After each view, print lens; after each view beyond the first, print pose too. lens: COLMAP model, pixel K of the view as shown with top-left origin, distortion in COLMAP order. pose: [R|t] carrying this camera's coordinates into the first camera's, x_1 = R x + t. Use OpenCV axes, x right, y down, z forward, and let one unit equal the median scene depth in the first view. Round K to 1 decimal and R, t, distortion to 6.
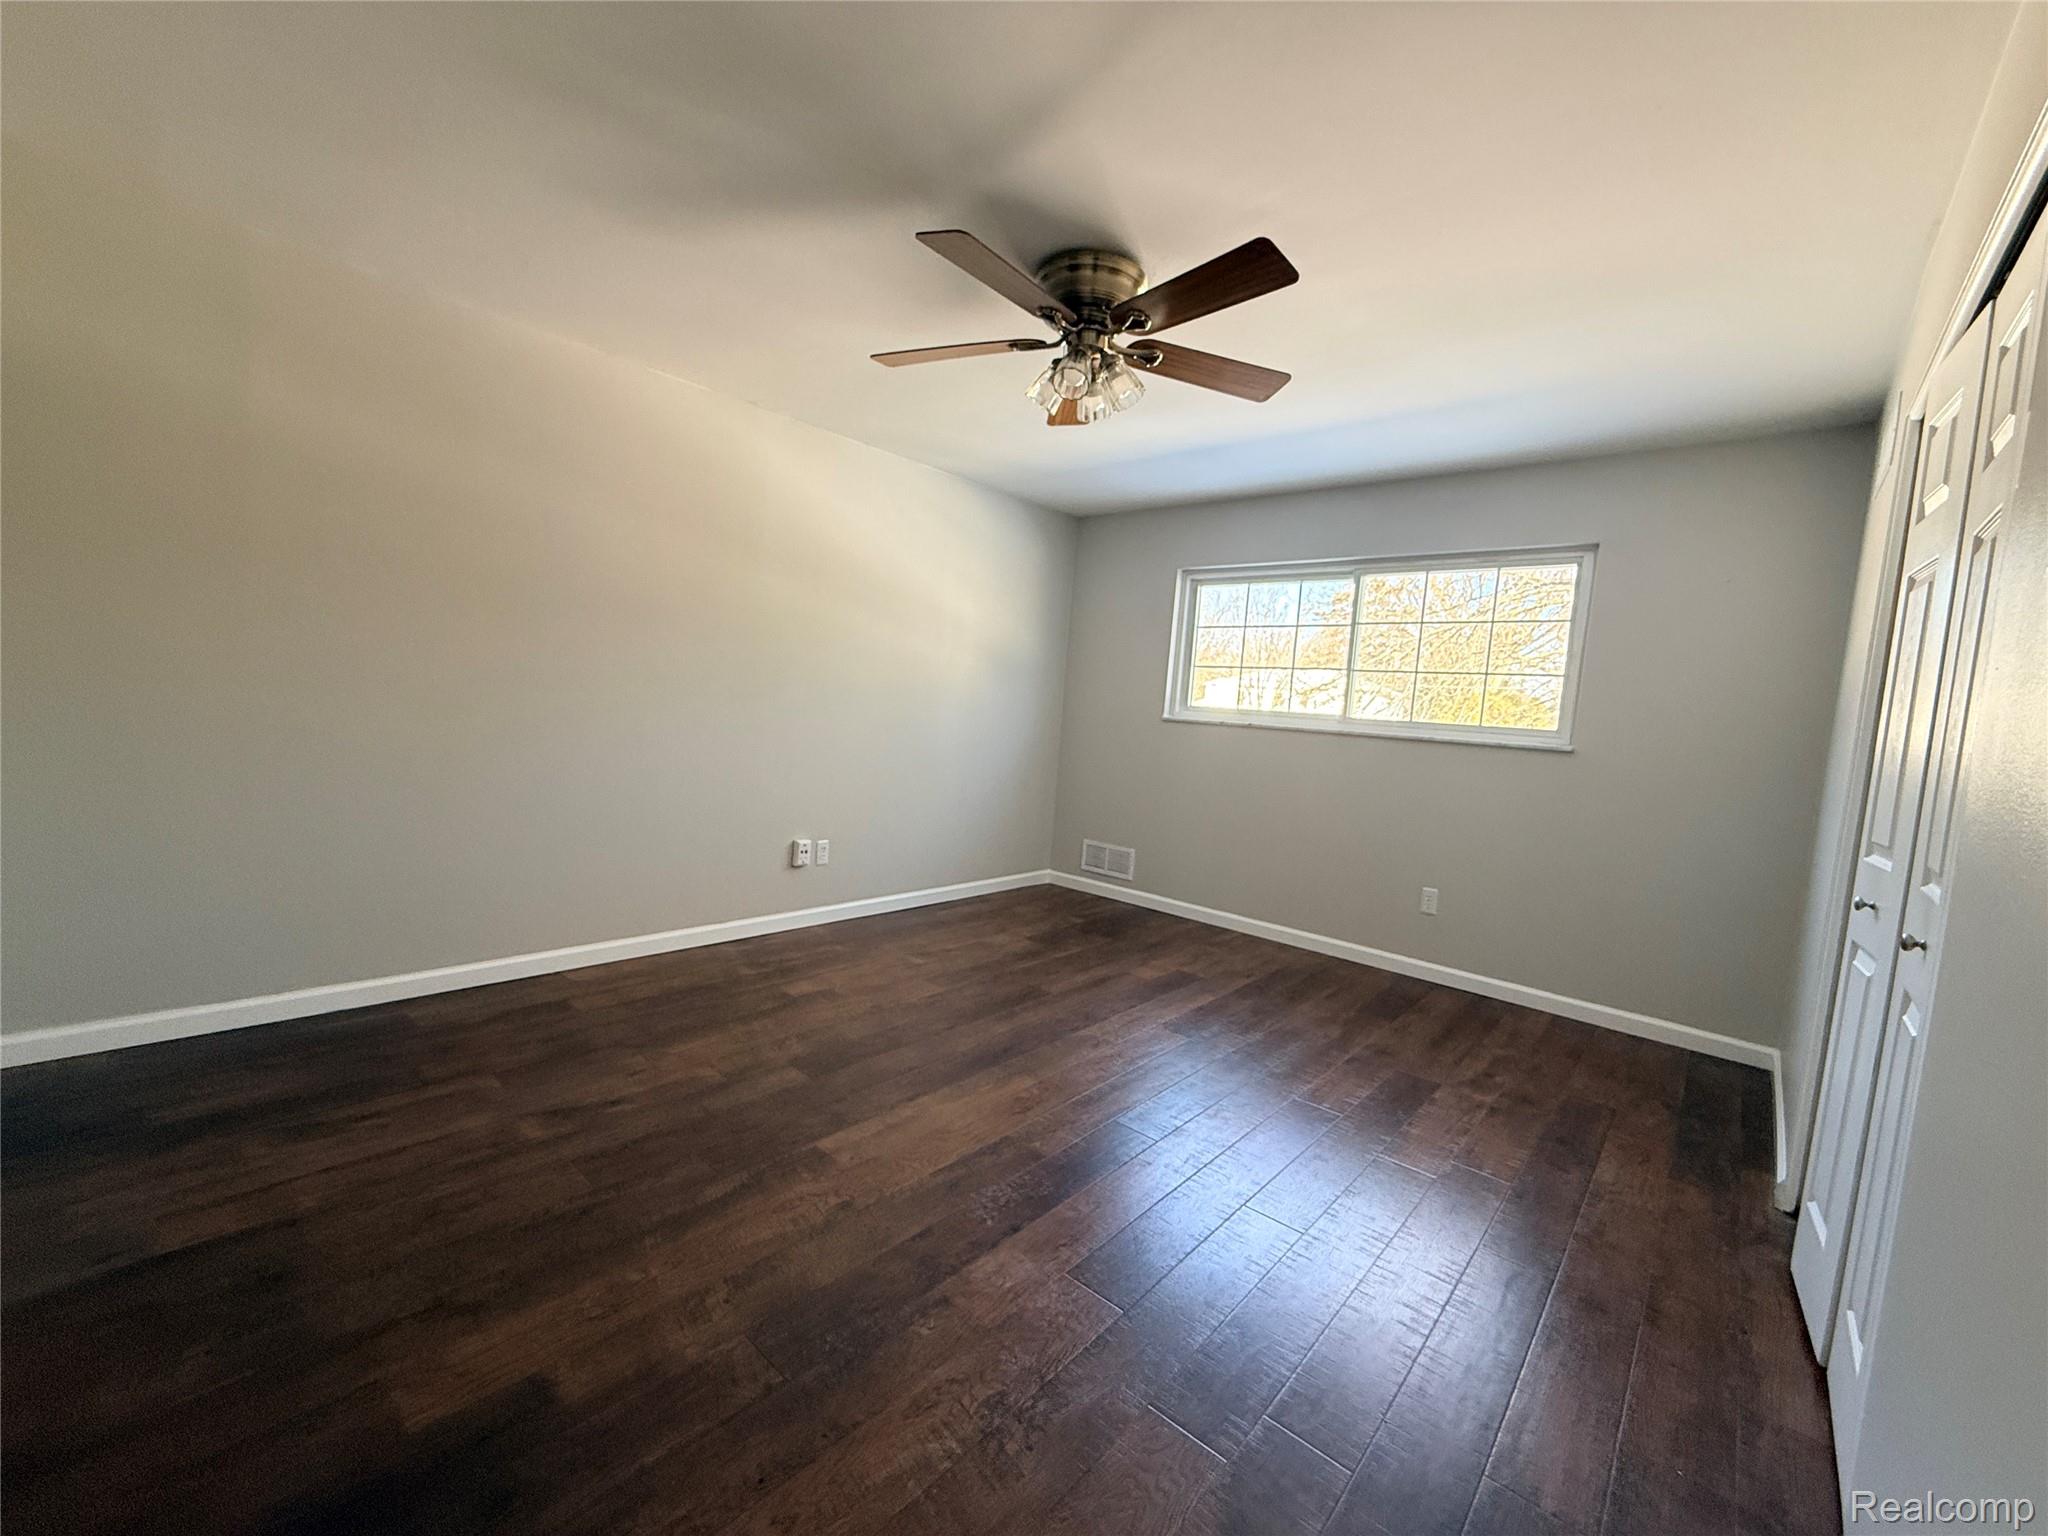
lens RADIAL K [[820.1, 0, 1029.2], [0, 820.1, 769.7], [0, 0, 1]] dist [-0.001872, 0.000136]
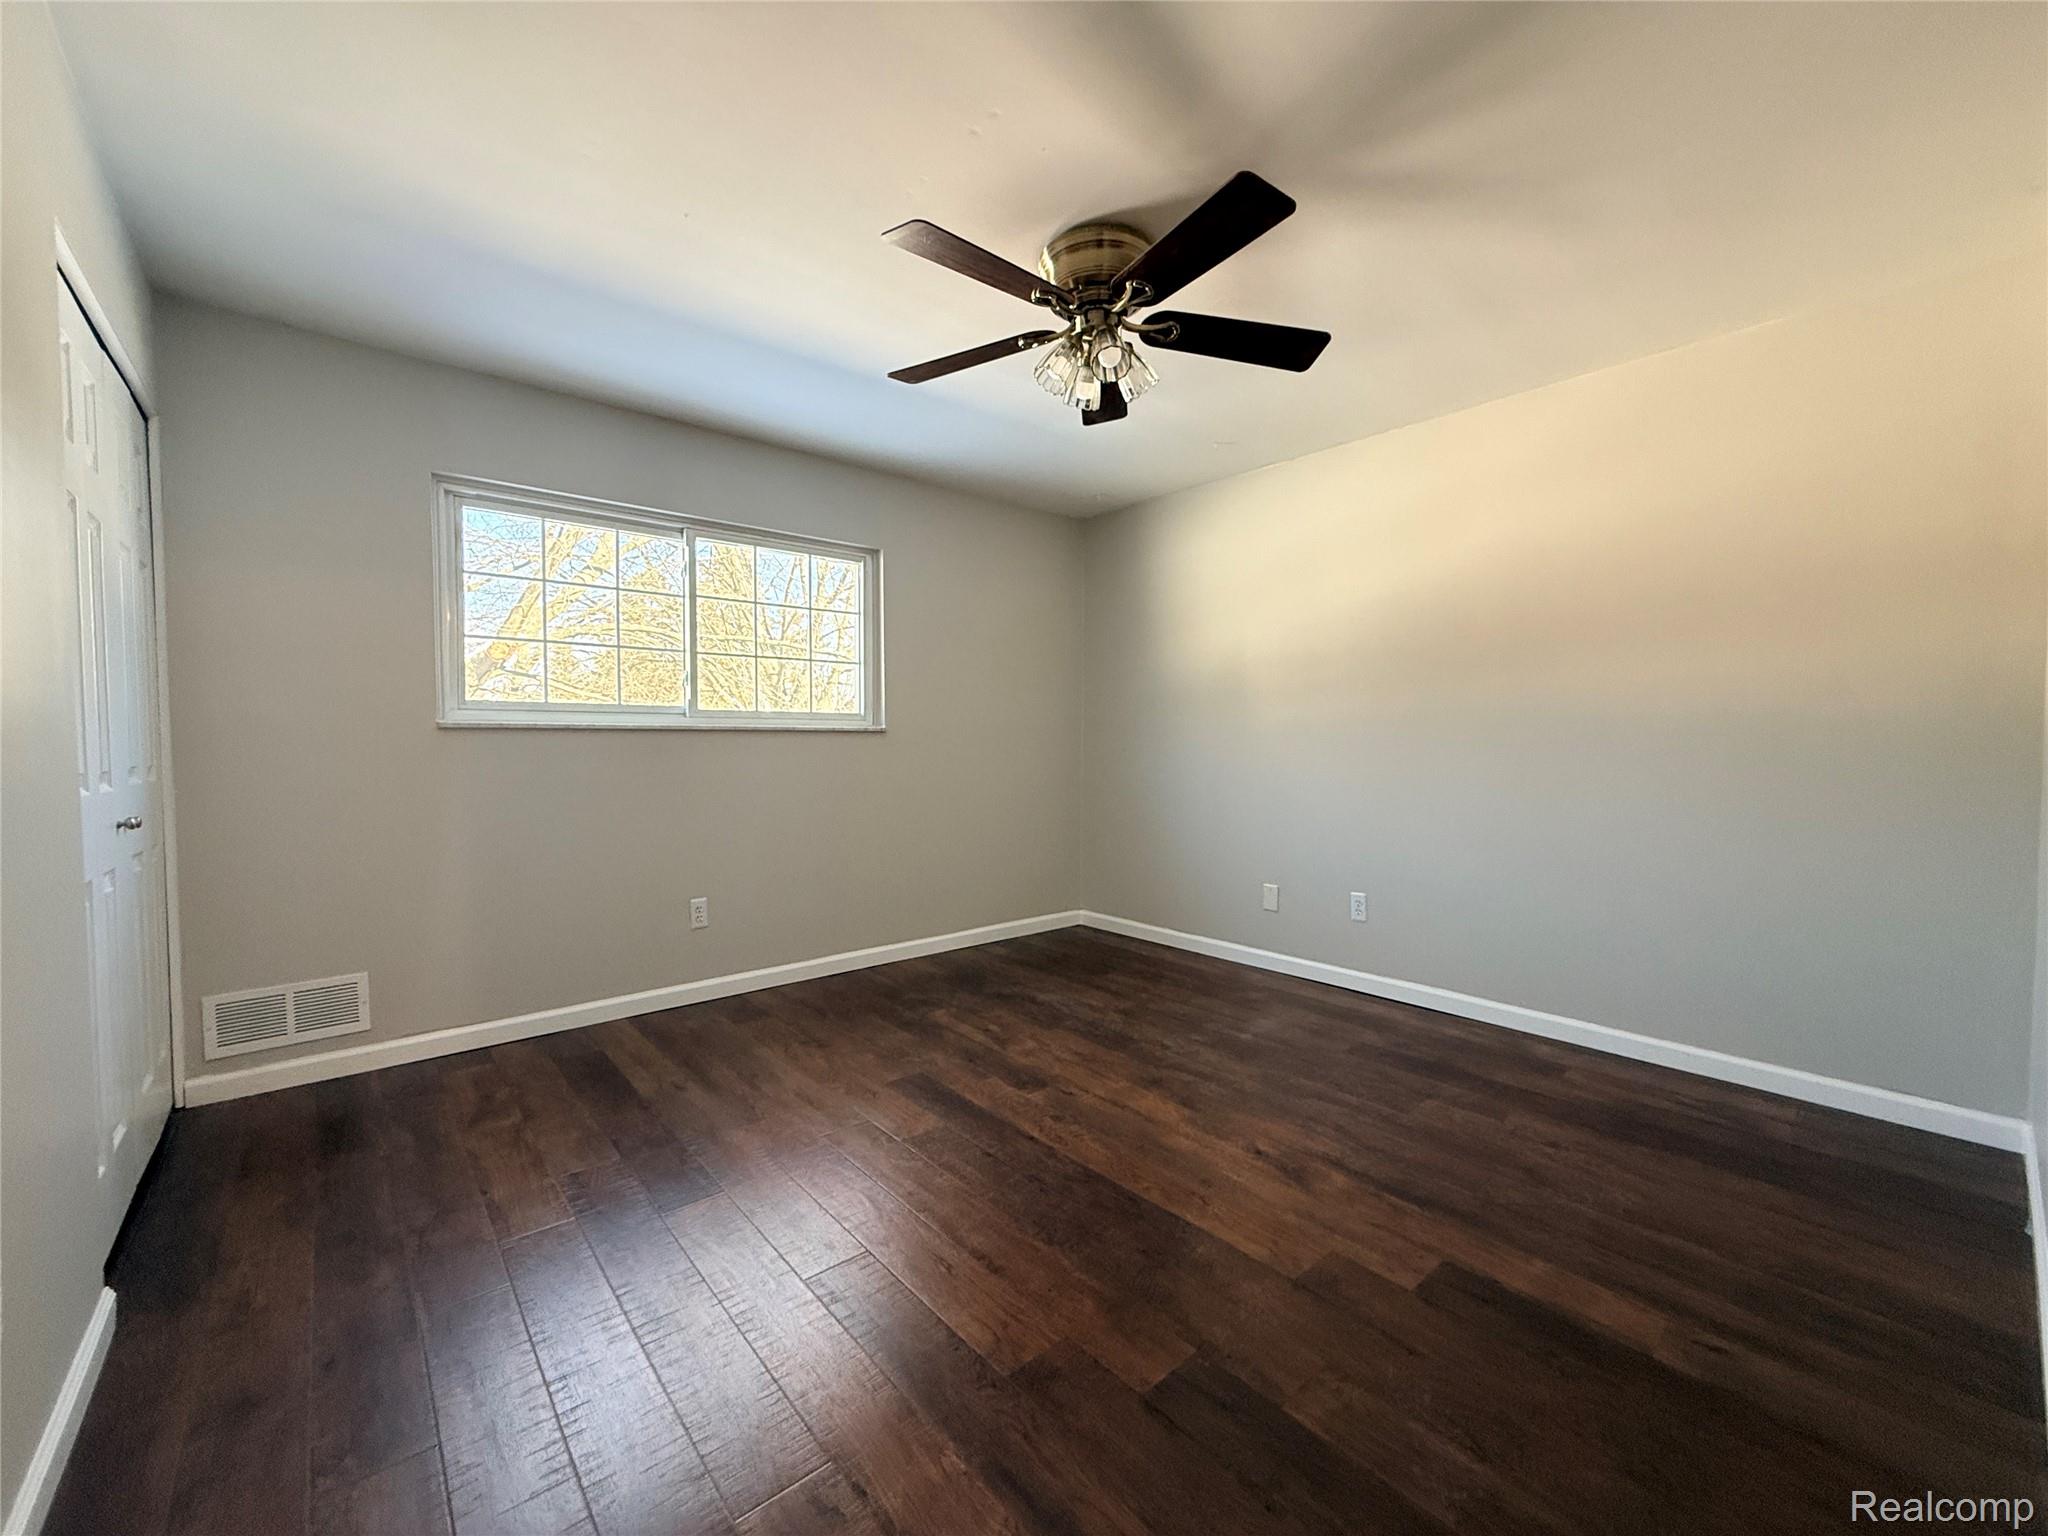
lens RADIAL K [[820.1, 0, 1029.2], [0, 820.1, 769.7], [0, 0, 1]] dist [-0.001872, 0.000136]
pose [[0.128419, -0.126296, 0.983645, -0.390365], [0.076298, 0.990176, 0.117173, -0.076954], [-0.988781, 0.060003, 0.136794, 0.571457]]
